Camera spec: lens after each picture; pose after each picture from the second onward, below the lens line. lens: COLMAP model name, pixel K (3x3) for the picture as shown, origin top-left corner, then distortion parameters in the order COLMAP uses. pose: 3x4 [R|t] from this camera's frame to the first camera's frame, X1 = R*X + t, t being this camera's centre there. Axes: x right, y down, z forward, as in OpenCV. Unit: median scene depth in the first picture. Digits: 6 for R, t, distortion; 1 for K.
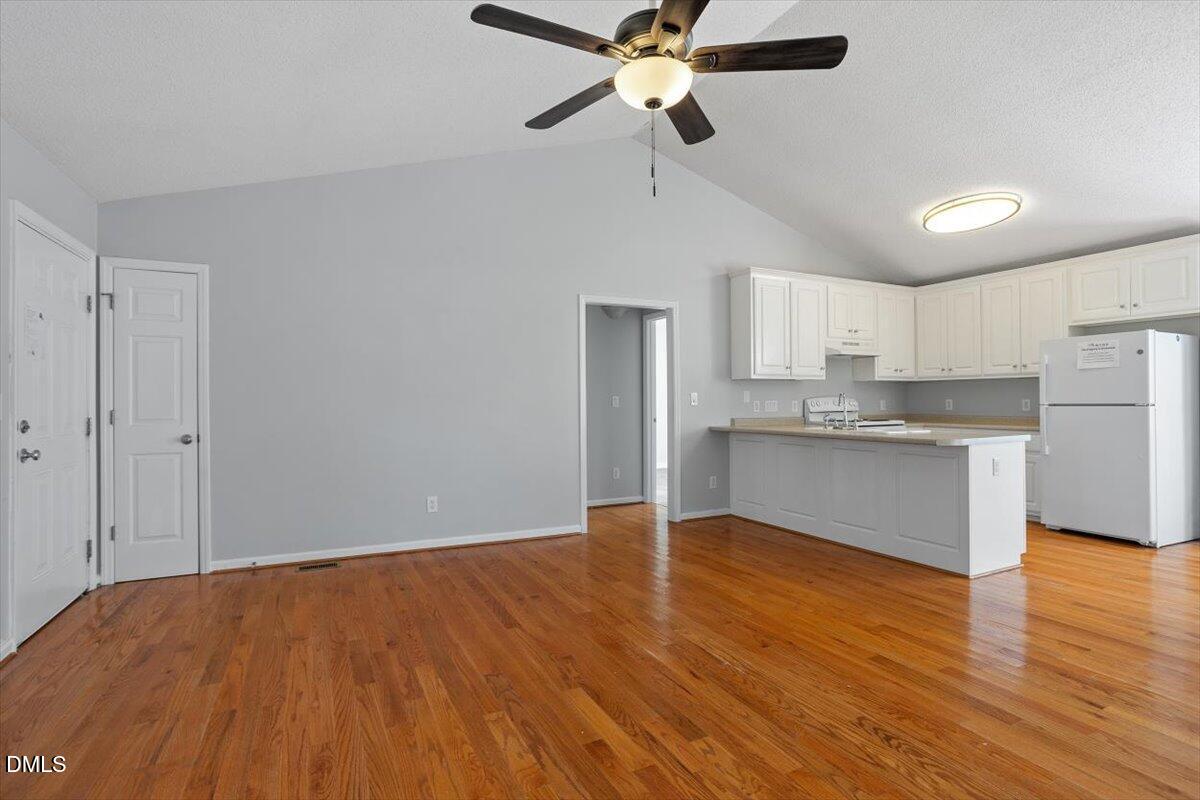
lens RADIAL K [[582.1, 0, 595.5], [0, 582.1, 402.9], [0, 0, 1]] dist [-0.038912, 0.020253]
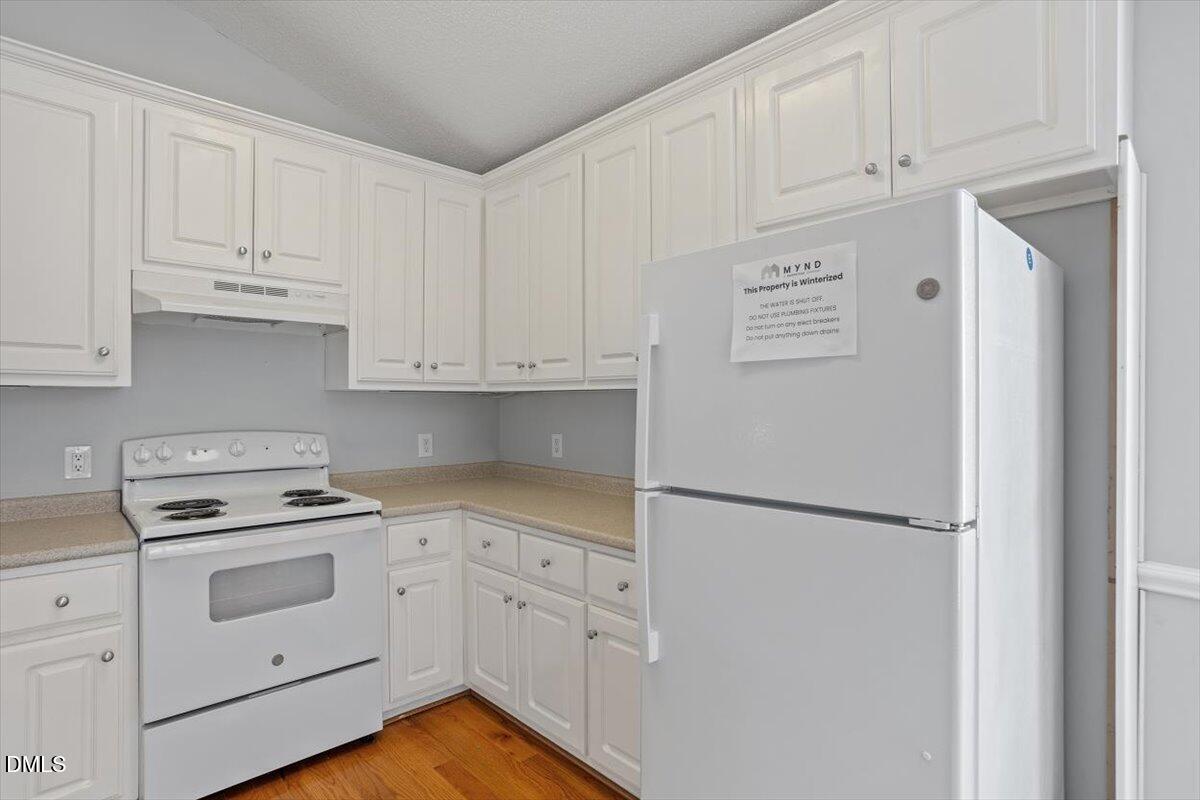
lens RADIAL K [[607.8, 0, 597.7], [0, 607.8, 402.3], [0, 0, 1]] dist [-0.038094, 0.011123]
pose [[0.955641, 0.007559, 0.294438, 0.731049], [-0.006211, 0.999966, -0.005515, -0.041142], [-0.294470, 0.003442, 0.955655, 0.782009]]
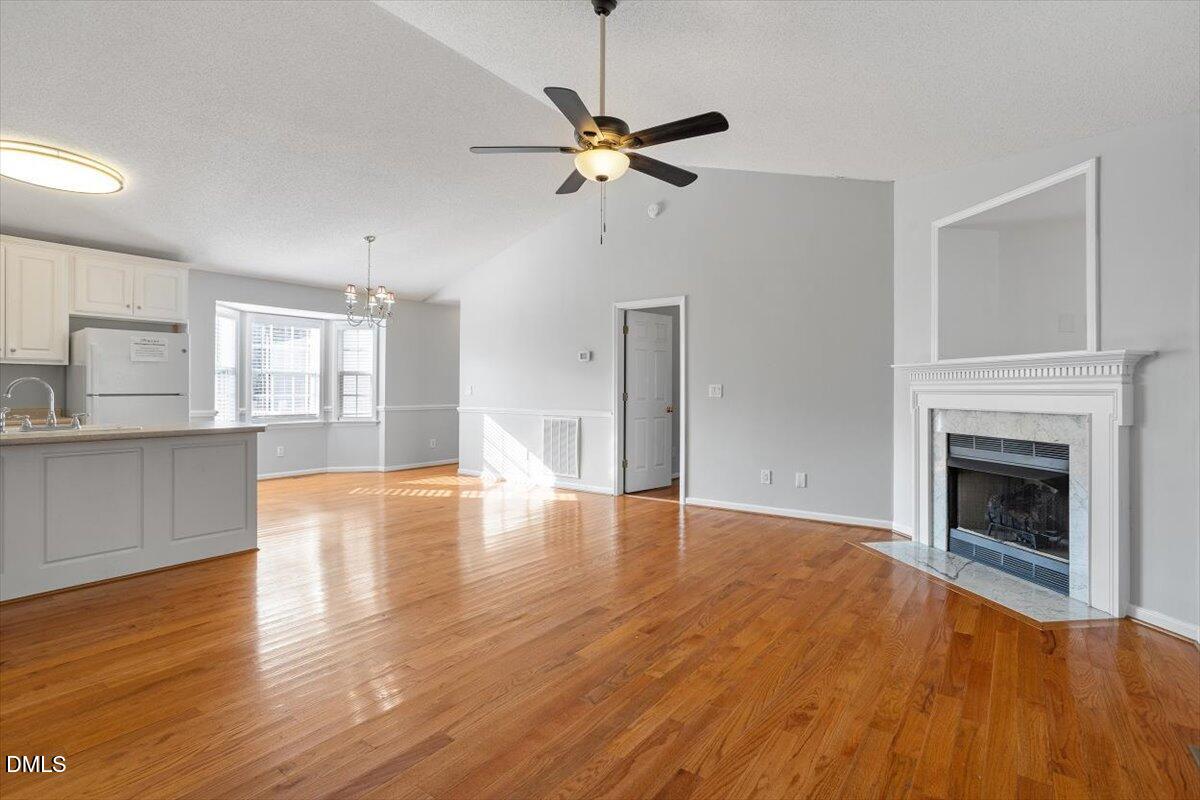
lens RADIAL K [[582.1, 0, 594.9], [0, 582.1, 393.7], [0, 0, 1]] dist [-0.038912, 0.020253]
pose [[-0.461899, 0.000885, 0.886932, -0.519515], [0.001832, 0.999998, -0.000044, 0.003017], [-0.886931, 0.001605, -0.461899, 0.757729]]
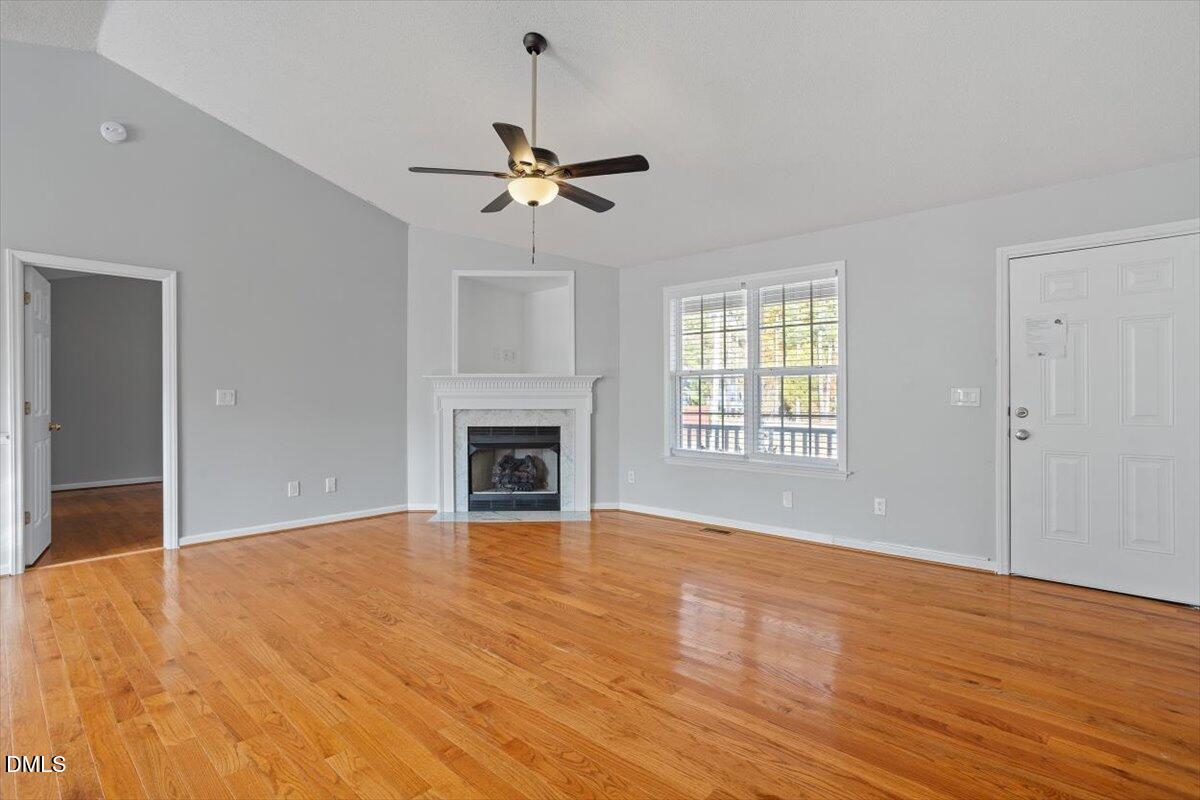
lens RADIAL K [[582.1, 0, 609.7], [0, 582.1, 393.0], [0, 0, 1]] dist [-0.038912, 0.020253]
pose [[-0.924412, 0.005725, -0.381352, 0.232561], [0.006130, 0.999981, 0.000153, -0.006084], [0.381346, -0.002196, -0.924430, 1.149553]]
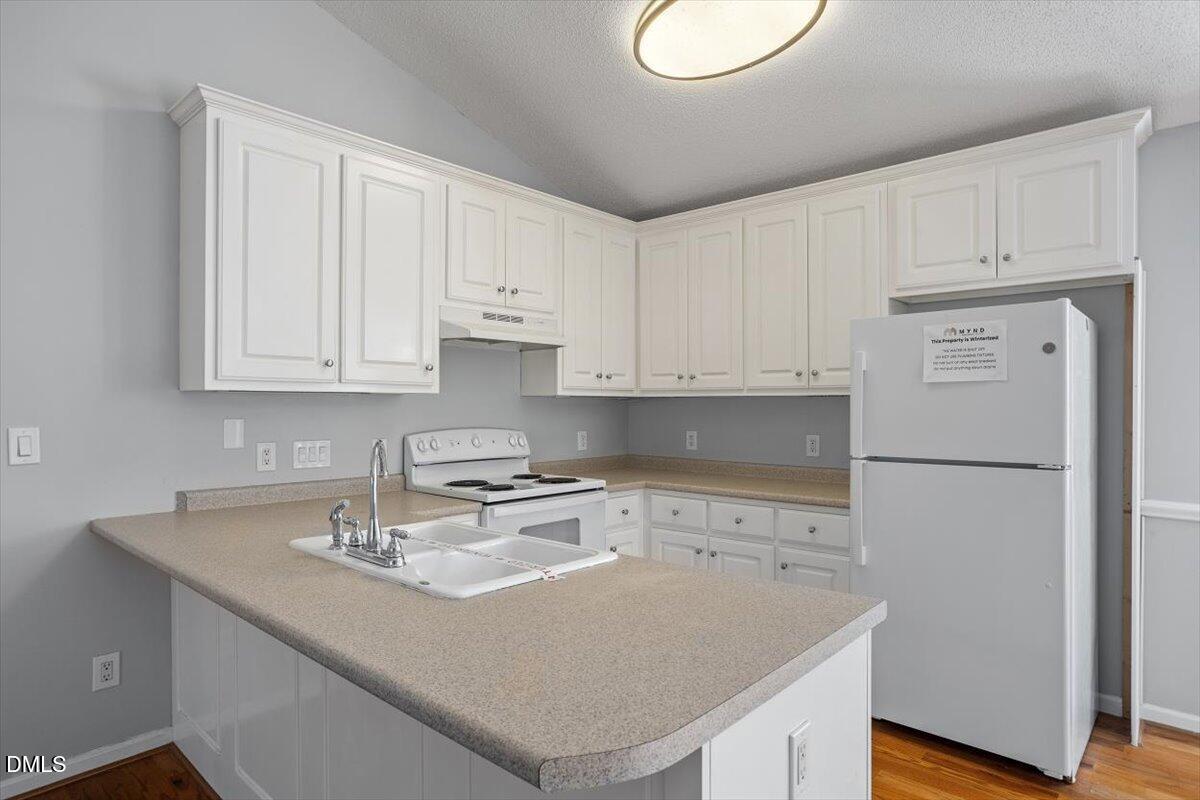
lens RADIAL K [[672.0, 0, 601.0], [0, 672.0, 404.9], [0, 0, 1]] dist [-0.030157, 0.010882]
pose [[0.925912, 0.008555, 0.377643, 0.419366], [-0.006398, 0.999955, -0.006964, -0.037985], [-0.377685, 0.004032, 0.925925, 0.628691]]
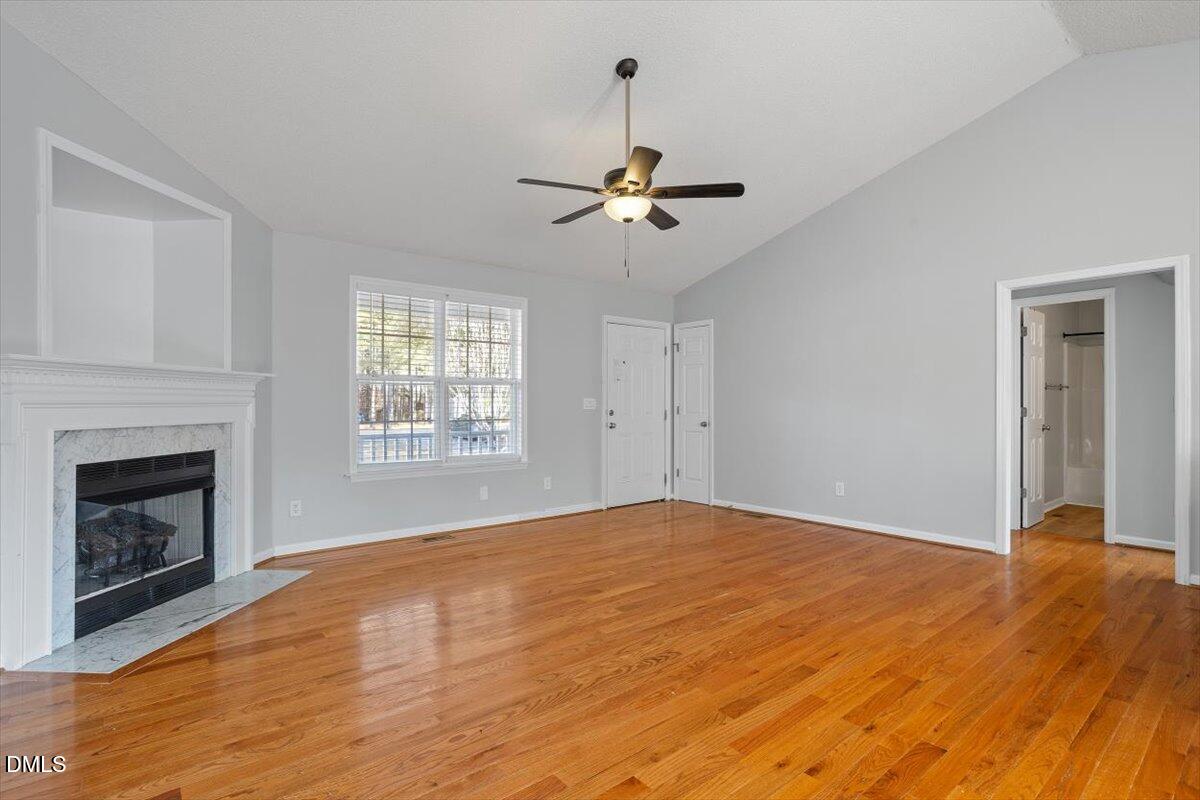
lens RADIAL K [[582.1, 0, 592.2], [0, 582.1, 407.2], [0, 0, 1]] dist [-0.038912, 0.020253]
pose [[0.237738, 0.011709, -0.971259, 0.760385], [-0.002959, 0.999931, 0.011330, -0.004396], [0.971325, 0.000180, 0.237756, 0.233018]]
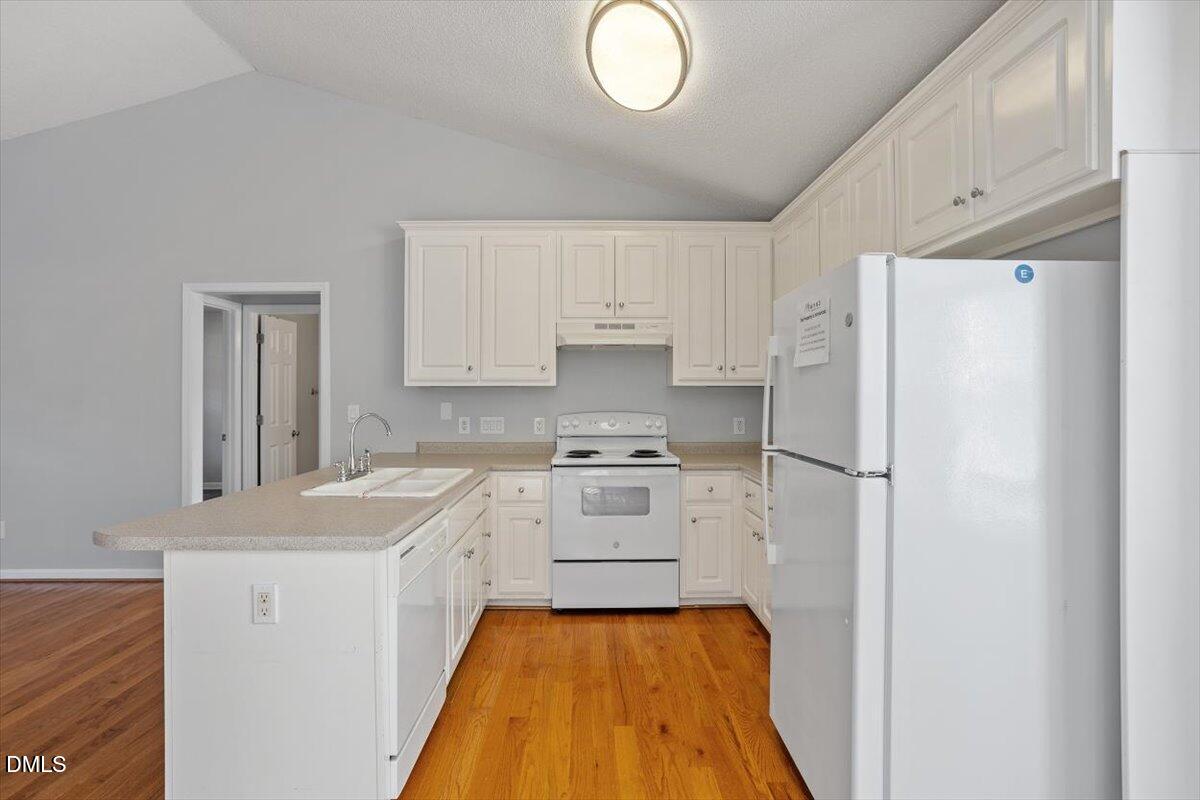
lens RADIAL K [[582.1, 0, 598.5], [0, 582.1, 394.9], [0, 0, 1]] dist [-0.038912, 0.020253]
pose [[0.909209, 0.007737, -0.416268, 0.925094], [-0.008539, 0.999964, -0.000066, -0.040813], [0.416253, 0.003614, 0.909242, 0.592796]]
